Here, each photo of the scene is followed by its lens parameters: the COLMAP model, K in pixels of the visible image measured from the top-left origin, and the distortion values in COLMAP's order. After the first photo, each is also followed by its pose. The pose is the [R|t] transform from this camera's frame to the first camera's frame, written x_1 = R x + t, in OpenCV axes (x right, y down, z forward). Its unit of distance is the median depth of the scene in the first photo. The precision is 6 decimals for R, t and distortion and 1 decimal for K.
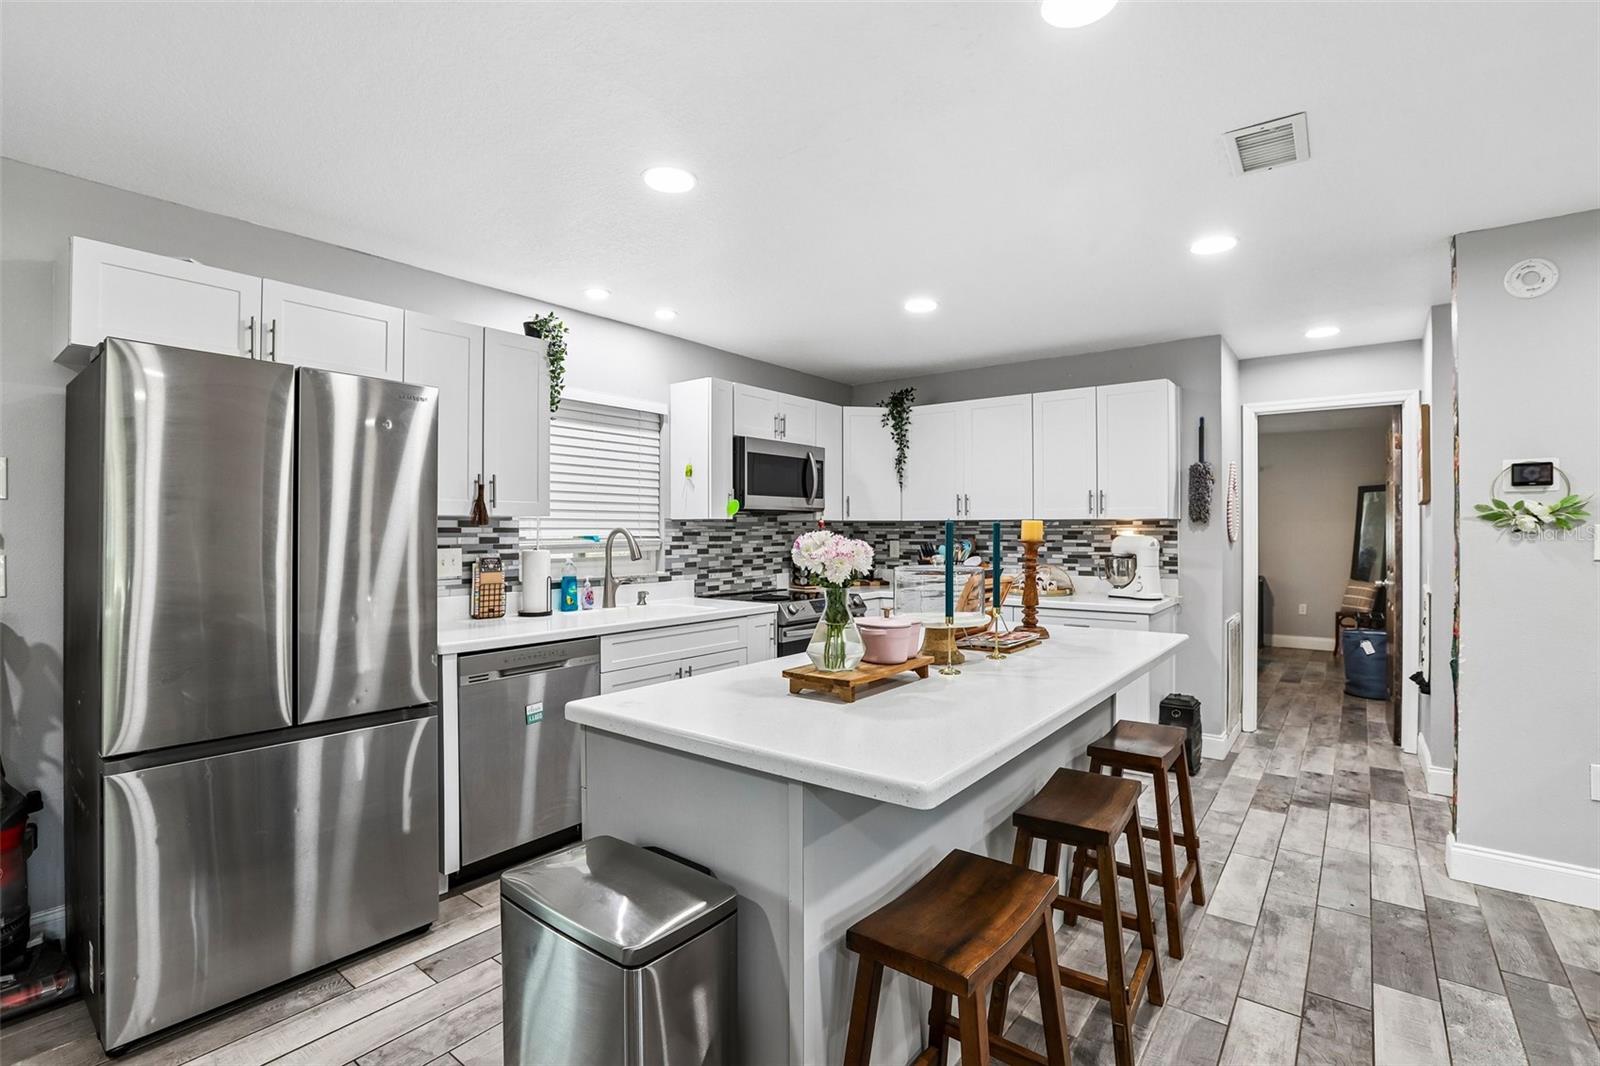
lens RADIAL K [[744.7, 0, 795.1], [0, 744.7, 532.9], [0, 0, 1]] dist [-0.052567, 0.016832]
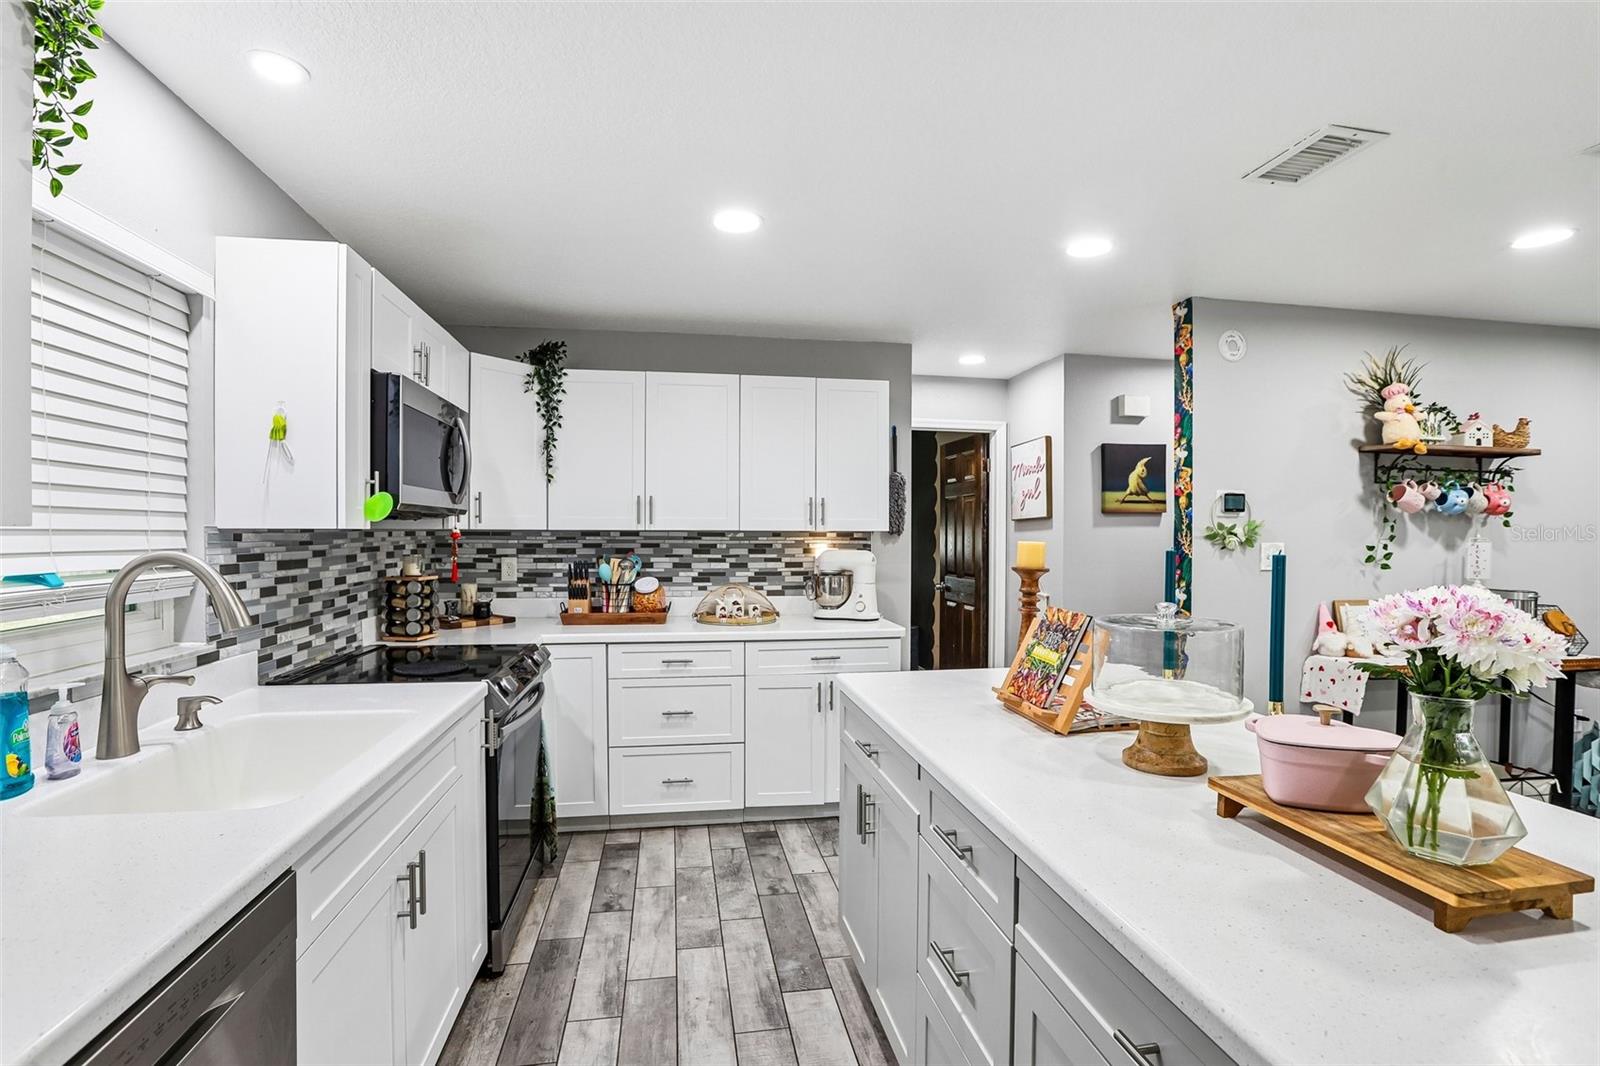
lens RADIAL K [[744.7, 0, 799.4], [0, 744.7, 545.3], [0, 0, 1]] dist [-0.052567, 0.016832]
pose [[0.669535, -0.009251, 0.742723, -0.260005], [-0.002151, 0.999894, 0.014394, -0.014776], [-0.742778, -0.011235, 0.669444, 0.428254]]
